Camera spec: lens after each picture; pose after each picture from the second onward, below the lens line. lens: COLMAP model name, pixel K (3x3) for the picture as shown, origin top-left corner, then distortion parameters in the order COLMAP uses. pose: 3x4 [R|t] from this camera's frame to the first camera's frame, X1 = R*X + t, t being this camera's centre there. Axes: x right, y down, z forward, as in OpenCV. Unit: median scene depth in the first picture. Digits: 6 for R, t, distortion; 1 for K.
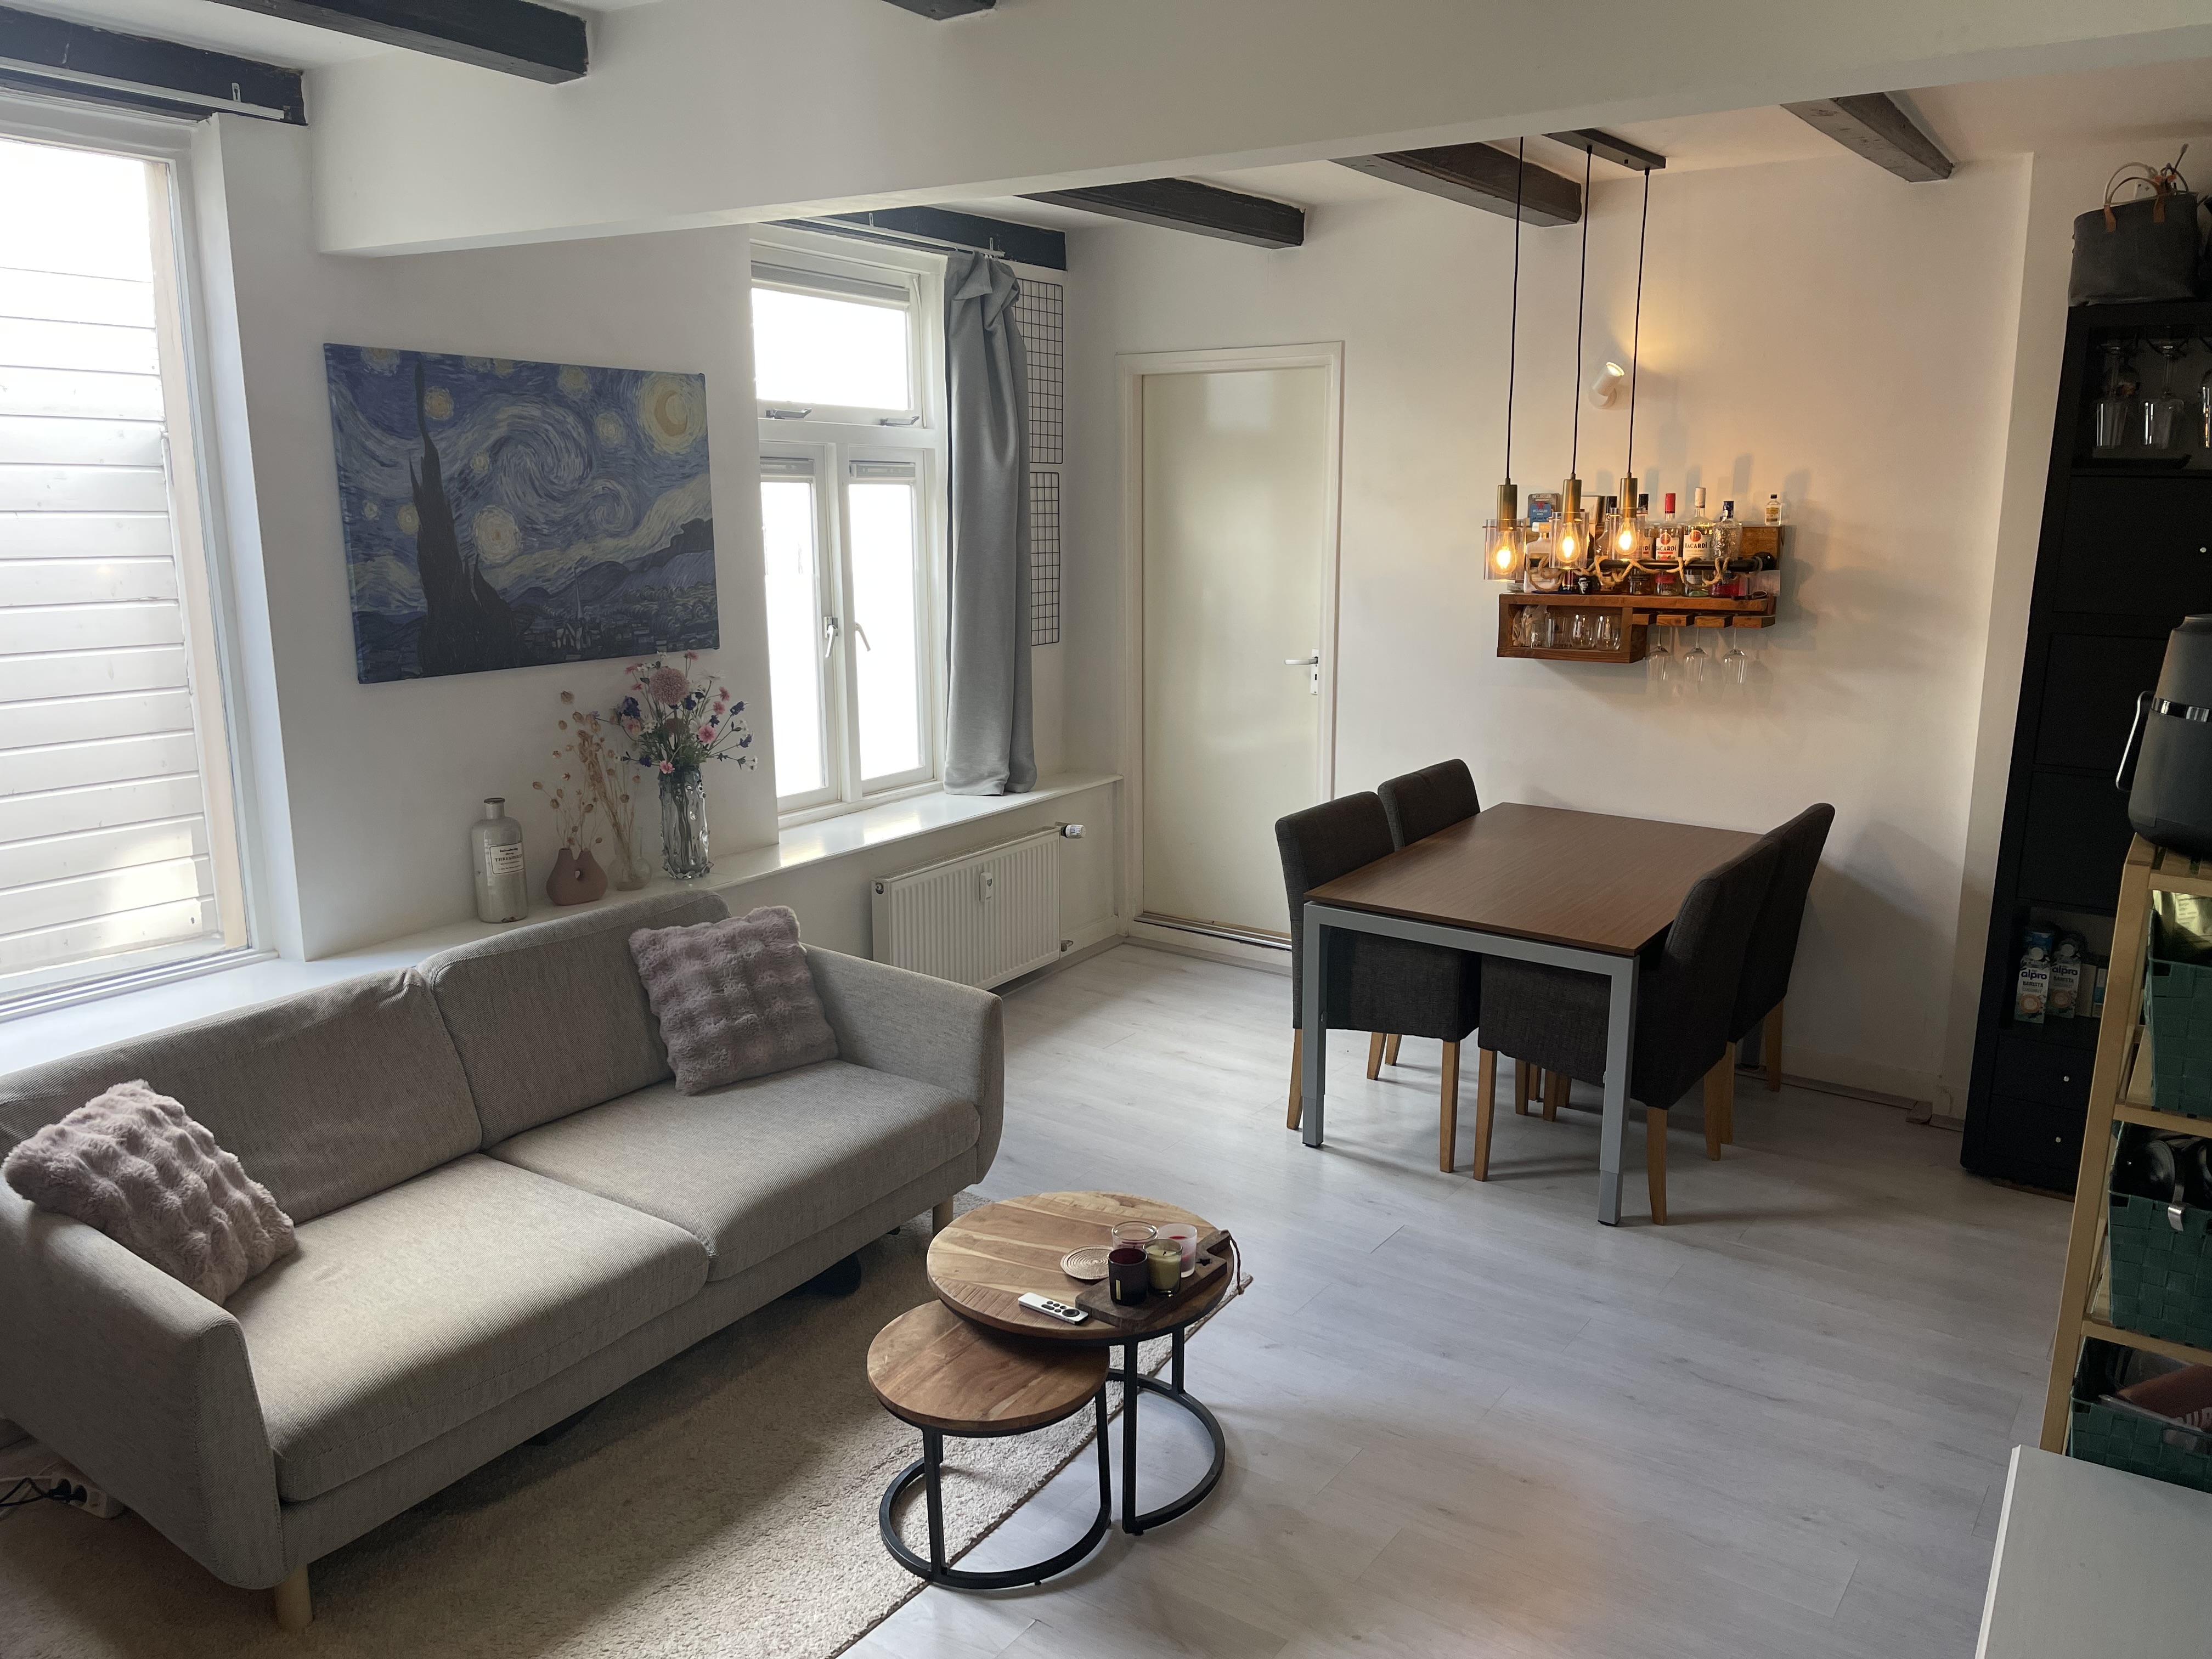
lens RADIAL K [[1652.0, 0, 1108.0], [0, 1652.0, 837.2], [0, 0, 1]] dist [0.008097, -0.001140]
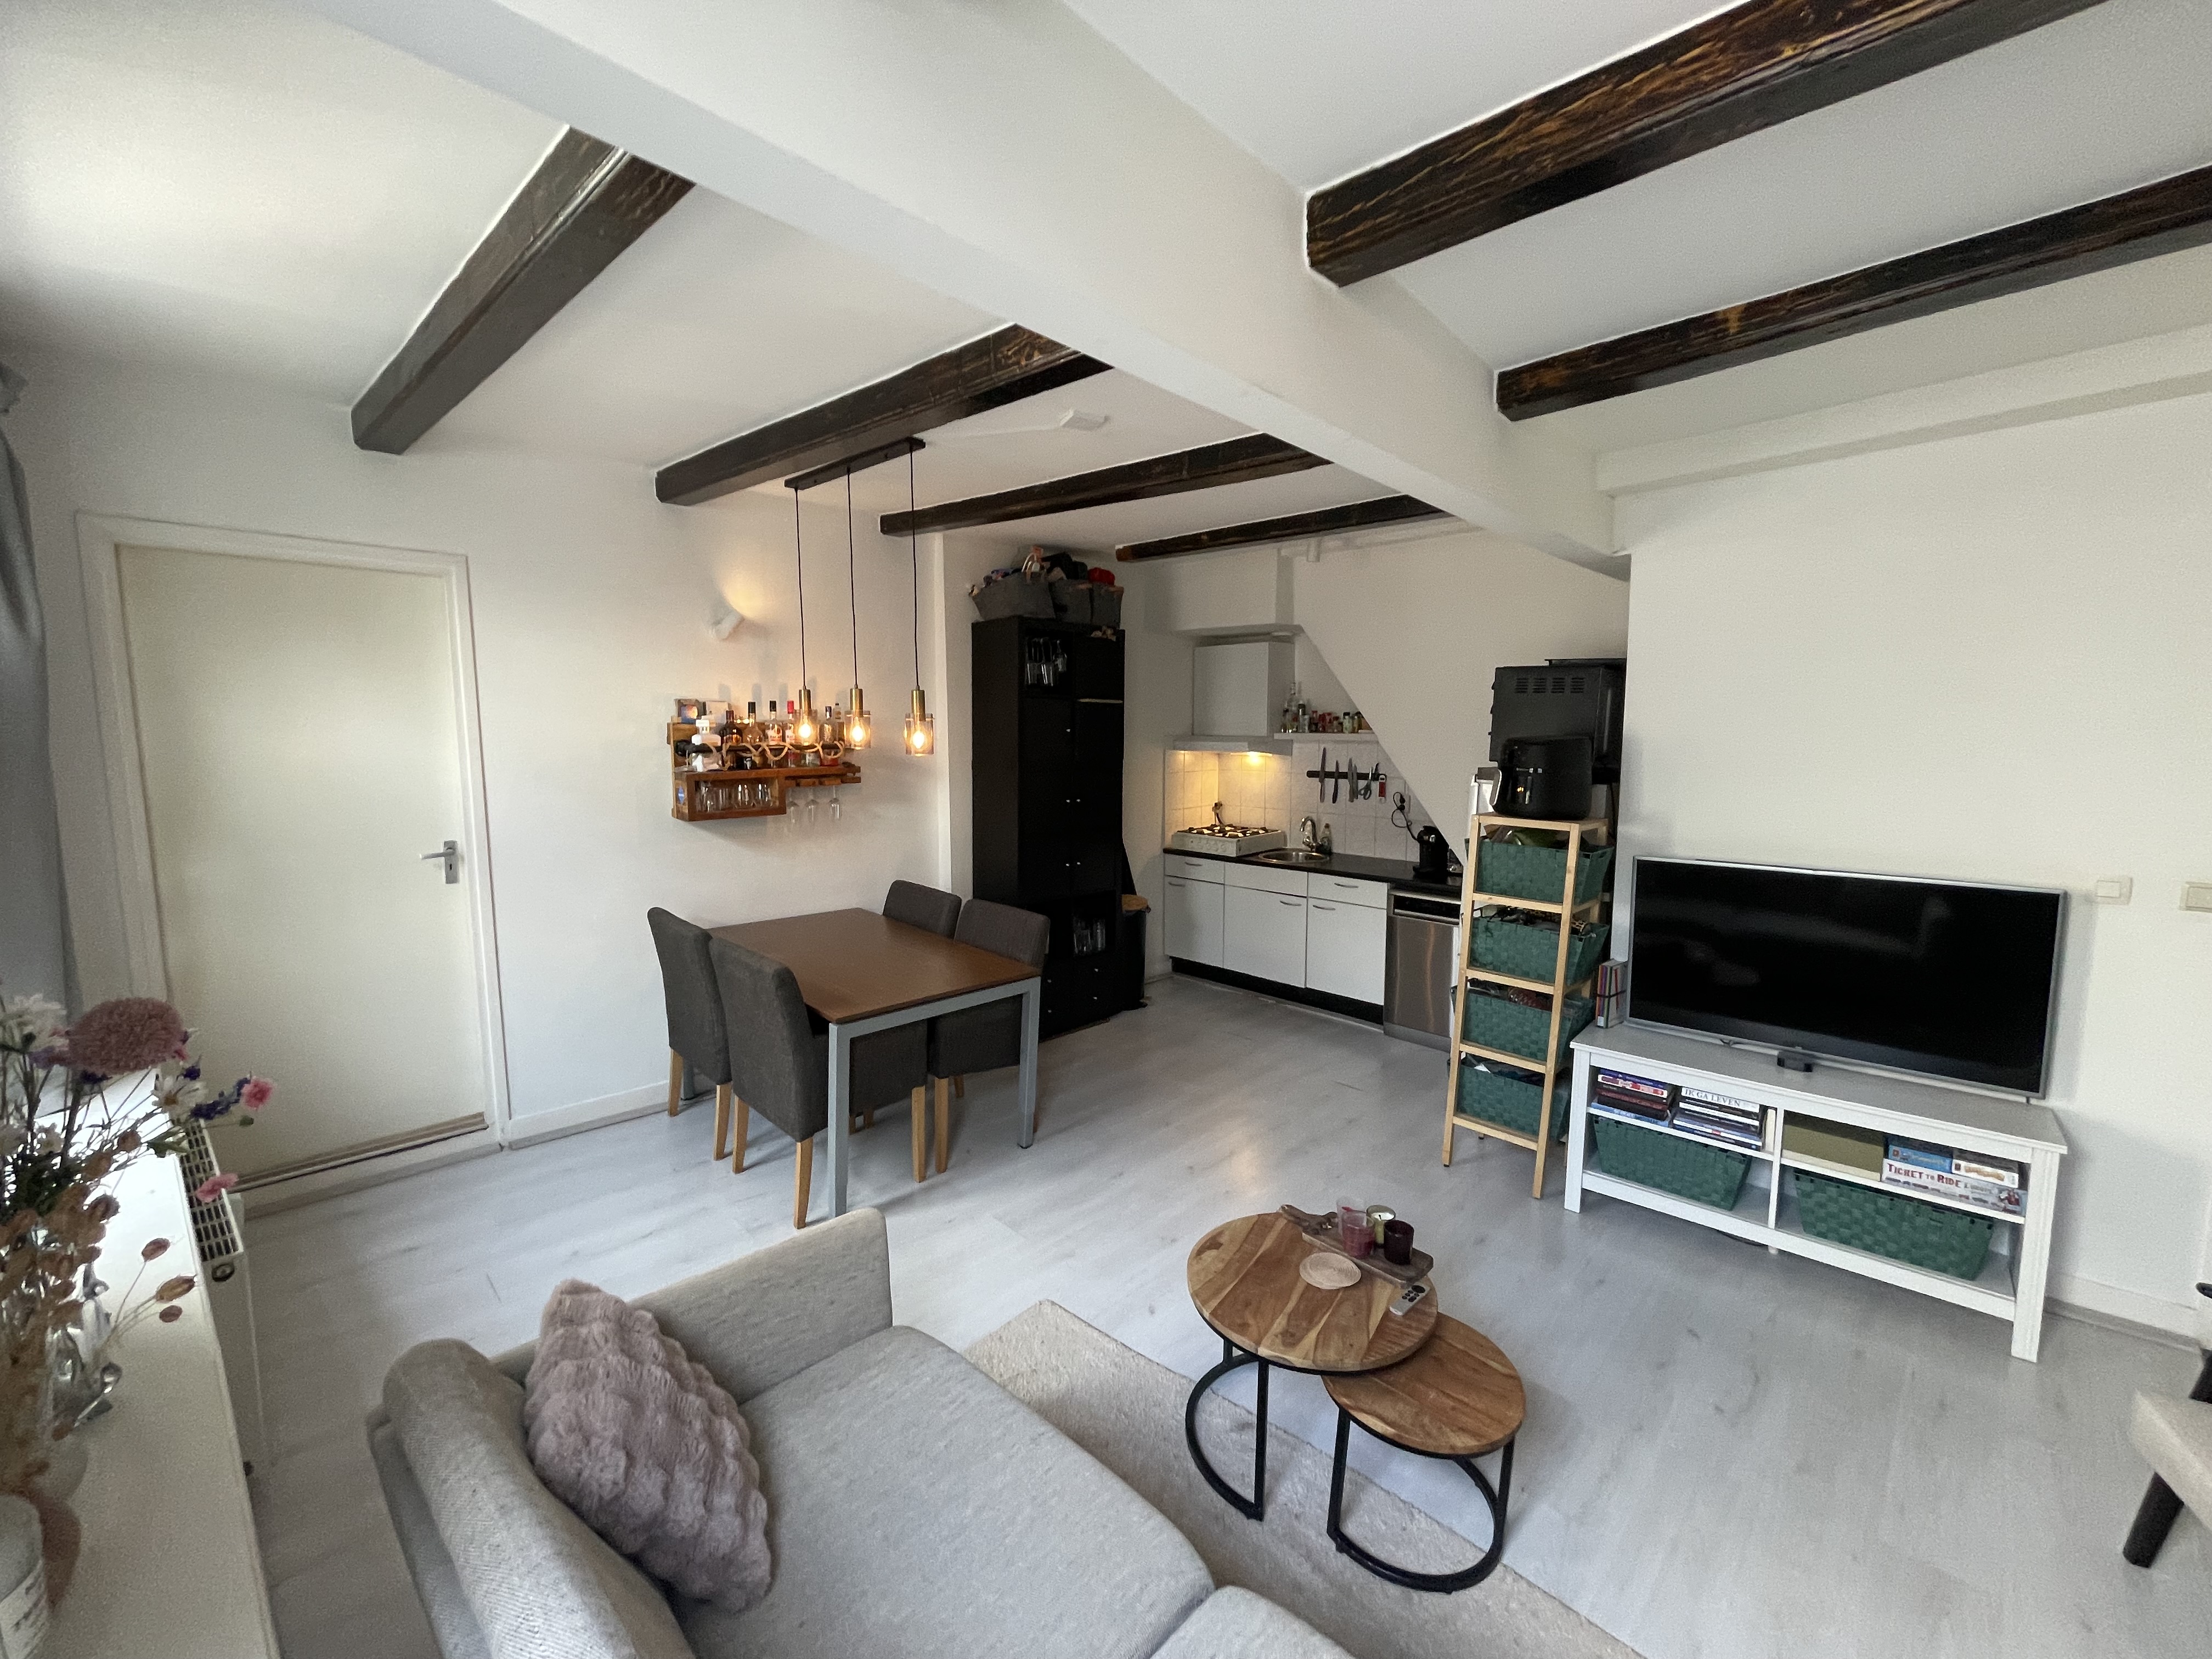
lens RADIAL K [[890.3, 0, 1103.7], [0, 890.3, 816.6], [0, 0, 1]] dist [-0.009244, -0.000216]
pose [[0.173248, -0.107822, 0.978958, -0.492896], [0.195640, 0.977948, 0.073088, -0.127950], [-0.965251, 0.178861, 0.190522, 0.699871]]
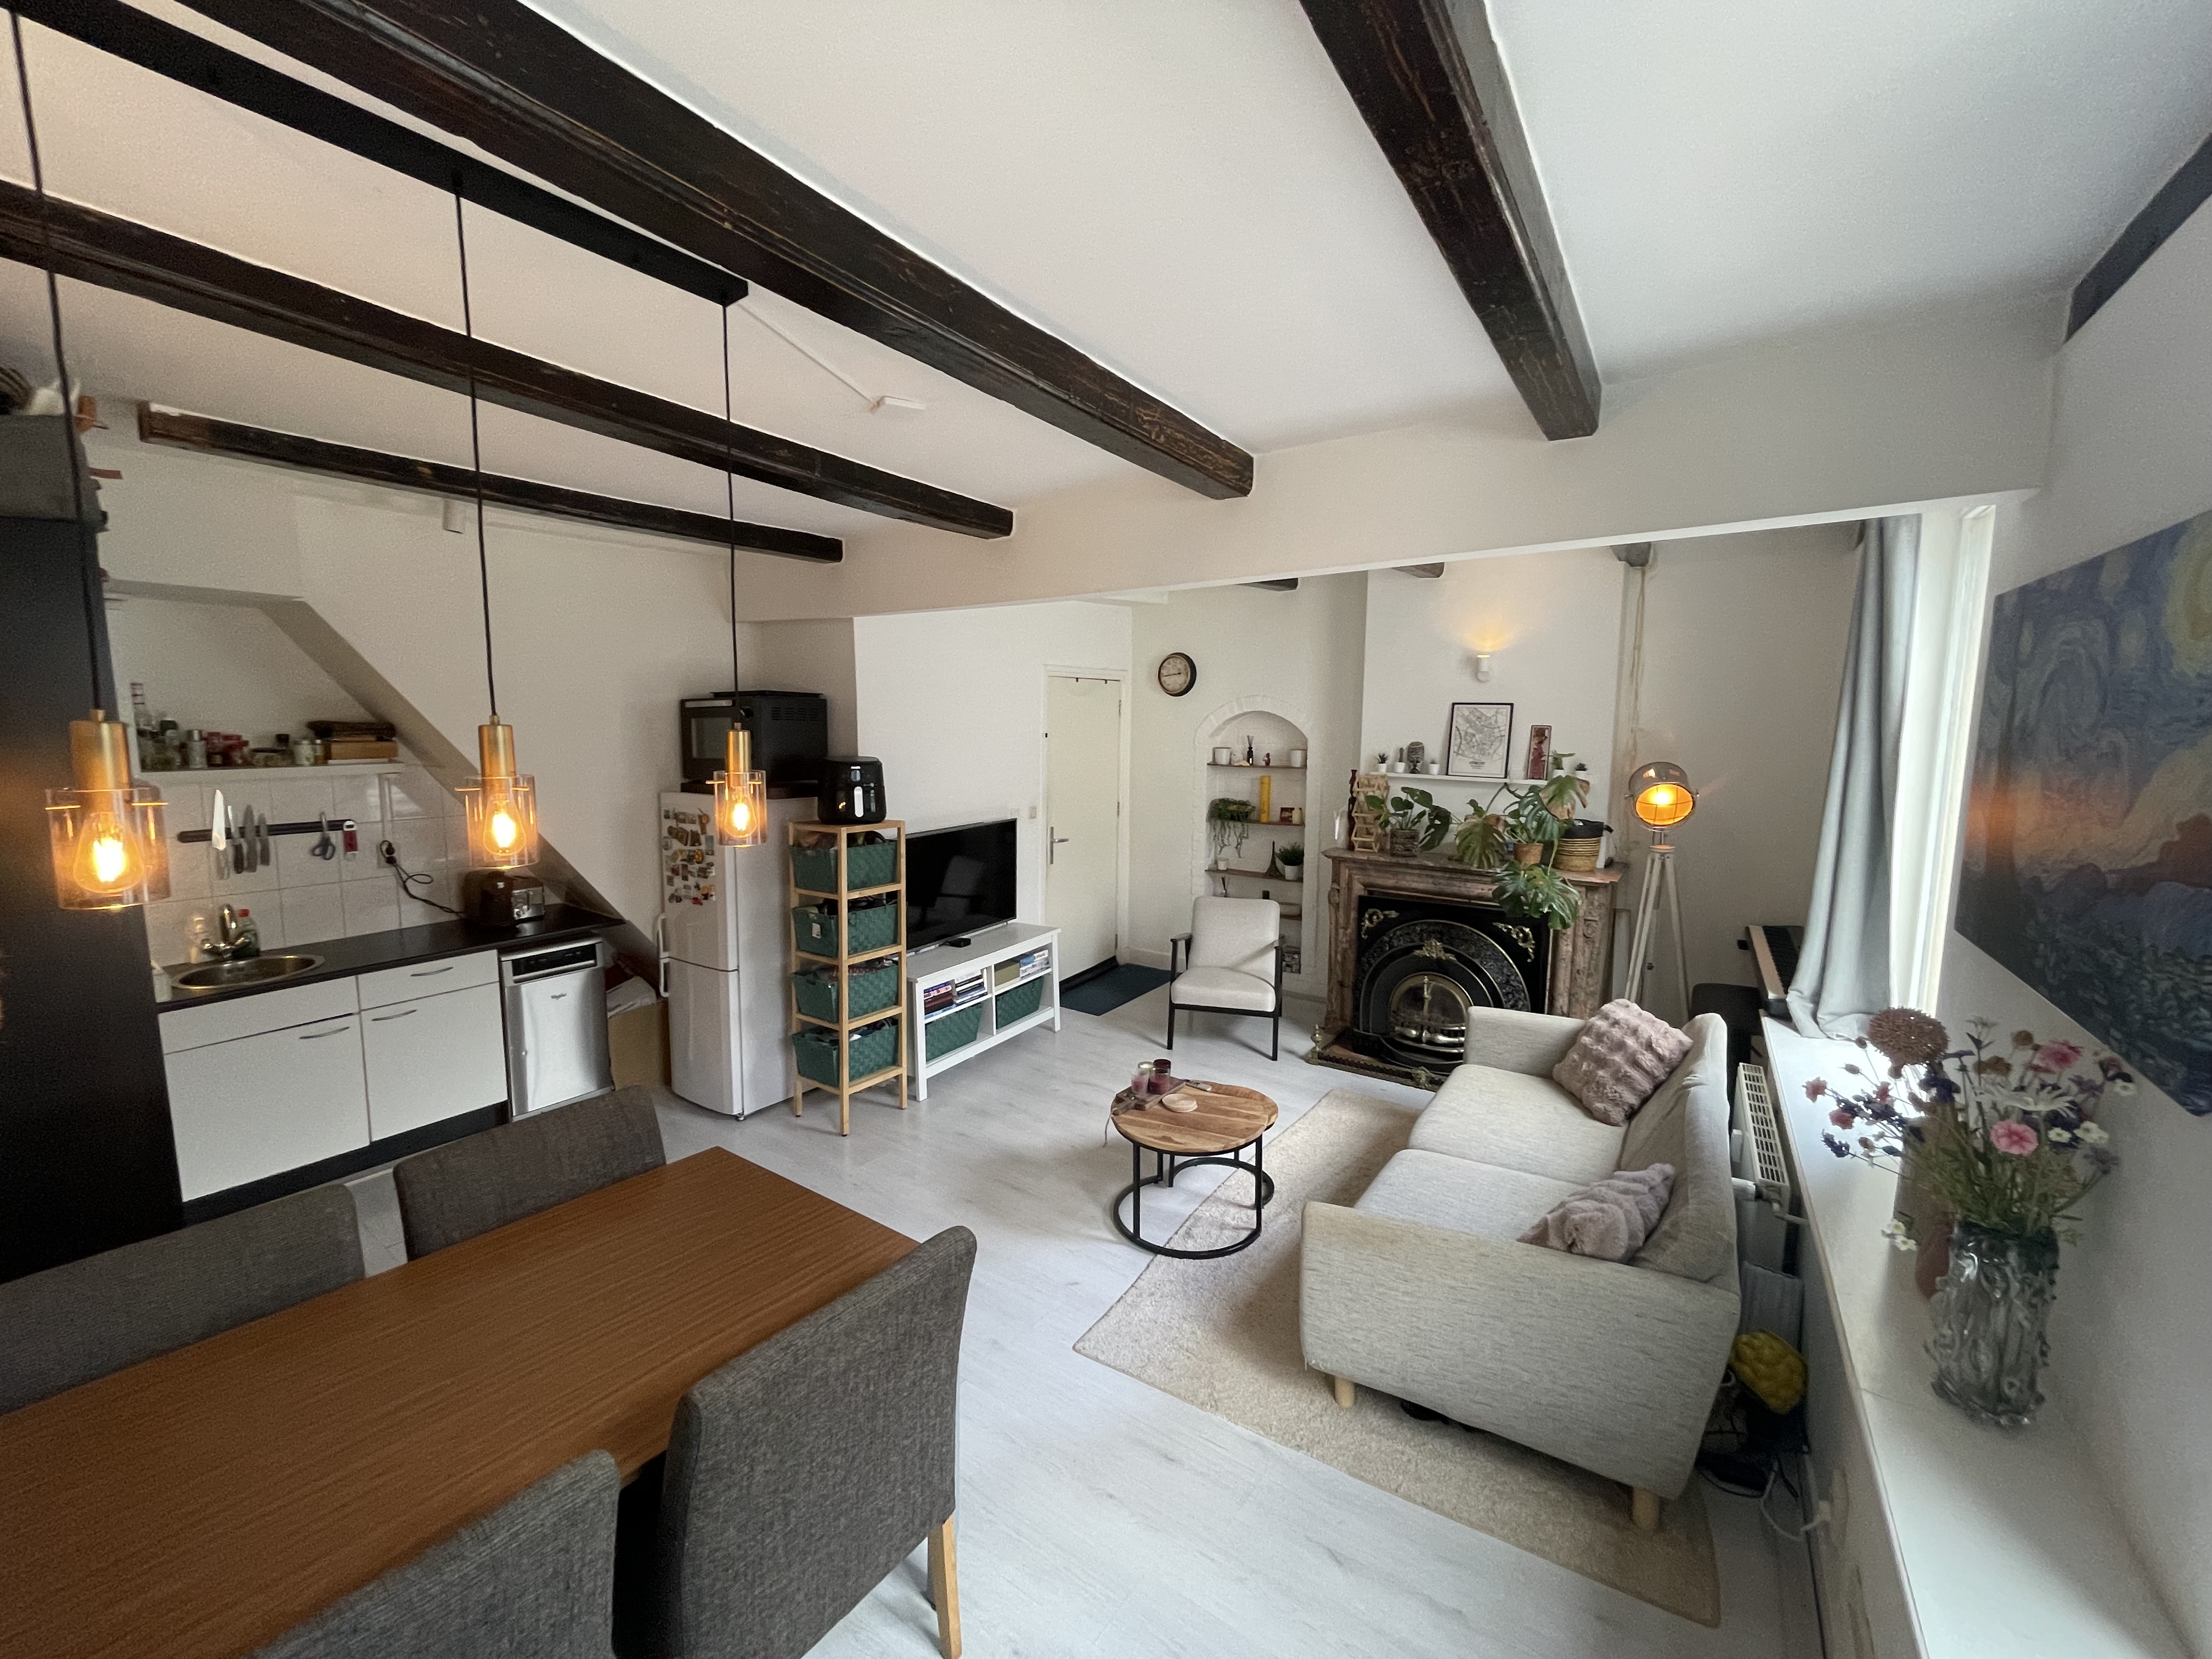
lens RADIAL K [[890.3, 0, 1102.1], [0, 890.3, 821.3], [0, 0, 1]] dist [-0.009244, -0.000216]
pose [[-0.999788, -0.009669, 0.018186, 0.038121], [-0.003415, 0.948557, 0.316588, -0.300991], [-0.020312, 0.316459, -0.948389, 1.379393]]
